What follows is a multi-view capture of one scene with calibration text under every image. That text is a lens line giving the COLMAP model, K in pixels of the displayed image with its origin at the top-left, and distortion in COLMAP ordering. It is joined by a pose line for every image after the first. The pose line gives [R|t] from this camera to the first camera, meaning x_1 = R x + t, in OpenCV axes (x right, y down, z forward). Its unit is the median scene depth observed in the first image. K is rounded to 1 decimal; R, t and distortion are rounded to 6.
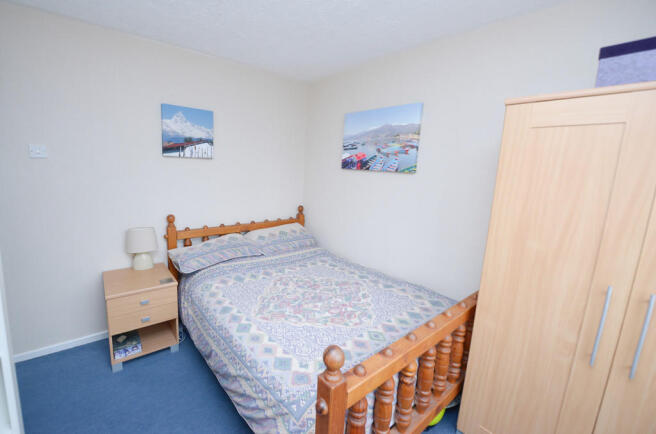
lens RADIAL K [[298.2, 0, 327.4], [0, 298.2, 213.6], [0, 0, 1]] dist [-0.000449, -0.000050]
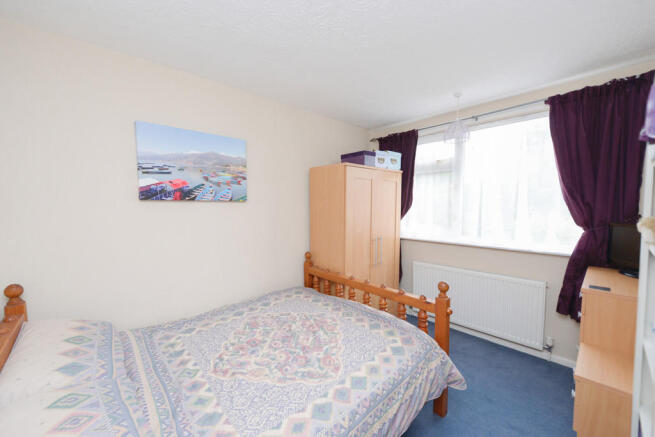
lens RADIAL K [[257.2, 0, 322.3], [0, 257.2, 224.1], [0, 0, 1]] dist [0.001509, 0.000057]
pose [[-0.056489, -0.119853, 0.991183, -0.673855], [0.159209, 0.978983, 0.127452, -0.126122], [-0.985627, 0.165005, -0.036220, 0.740067]]
